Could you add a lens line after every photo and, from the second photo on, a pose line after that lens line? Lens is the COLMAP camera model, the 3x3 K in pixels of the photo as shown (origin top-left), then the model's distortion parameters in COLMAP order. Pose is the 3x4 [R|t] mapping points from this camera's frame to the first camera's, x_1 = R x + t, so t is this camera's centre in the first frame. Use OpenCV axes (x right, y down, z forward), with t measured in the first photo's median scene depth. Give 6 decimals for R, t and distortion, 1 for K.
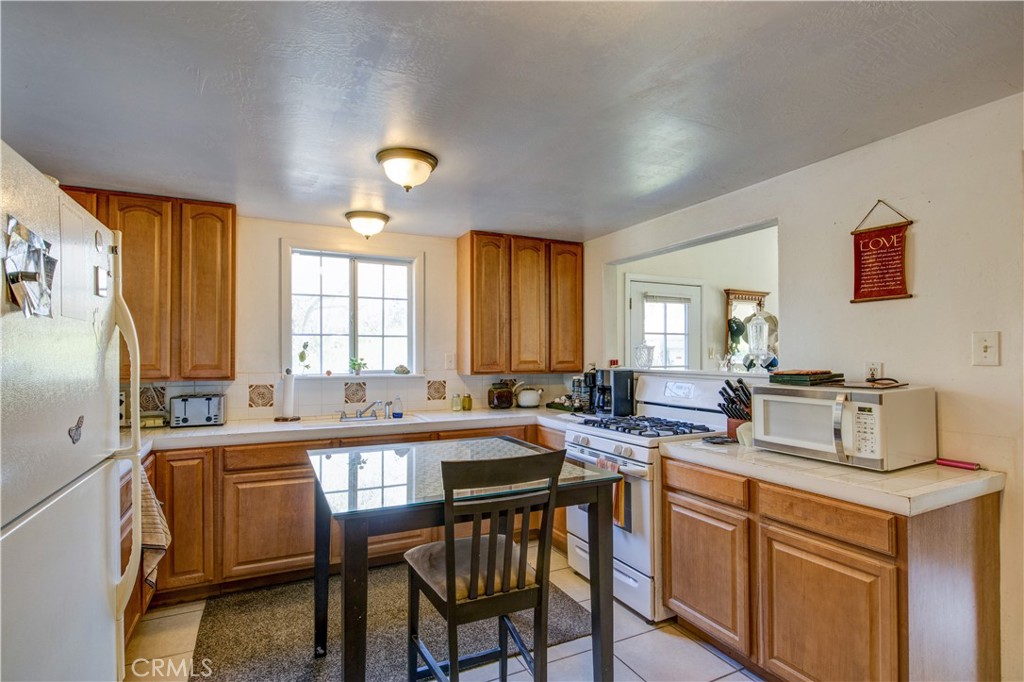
lens RADIAL K [[507.9, 0, 504.0], [0, 507.9, 346.3], [0, 0, 1]] dist [-0.007597, 0.000112]
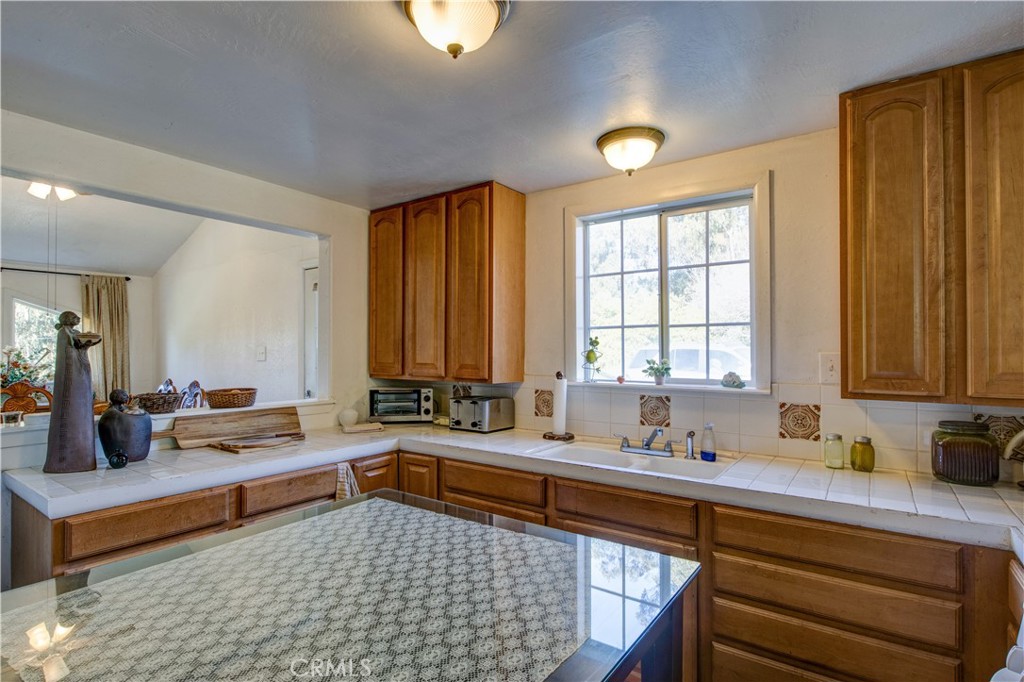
lens RADIAL K [[507.9, 0, 506.6], [0, 507.9, 347.4], [0, 0, 1]] dist [-0.007597, 0.000112]
pose [[0.478568, -0.007064, -0.878022, 0.202441], [0.010716, 0.999940, -0.002204, 0.006408], [0.877985, -0.008354, 0.478615, 0.505768]]
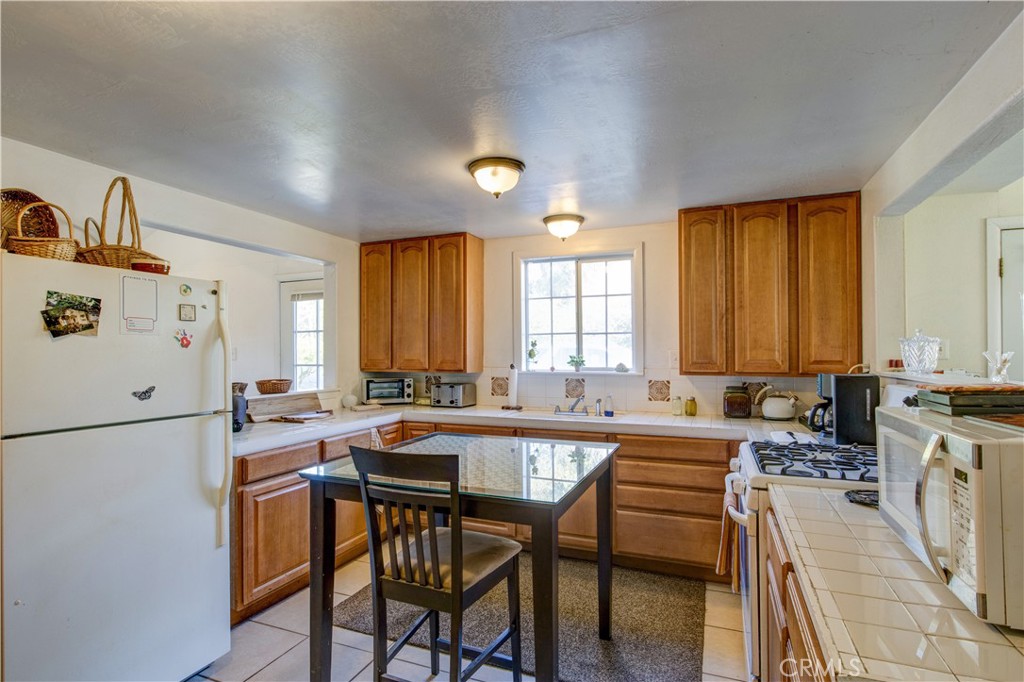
lens RADIAL K [[507.9, 0, 507.7], [0, 507.9, 344.6], [0, 0, 1]] dist [-0.007597, 0.000112]
pose [[0.668116, -0.011647, -0.743966, 0.391893], [0.014252, 0.999894, -0.002854, 0.002029], [0.743921, -0.008697, 0.668211, 0.198708]]
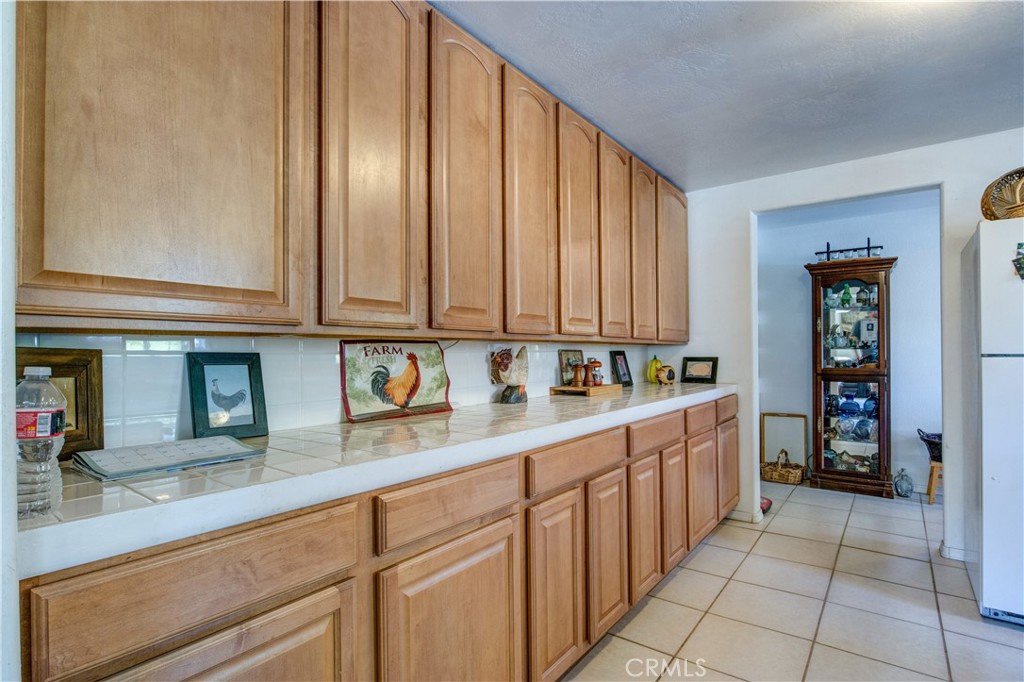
lens RADIAL K [[507.9, 0, 504.5], [0, 507.9, 347.4], [0, 0, 1]] dist [-0.007597, 0.000112]
pose [[-0.890059, 0.005914, -0.455807, 0.552730], [0.016038, 0.999703, -0.018348, 0.062578], [0.455563, -0.023641, -0.889889, 0.422674]]
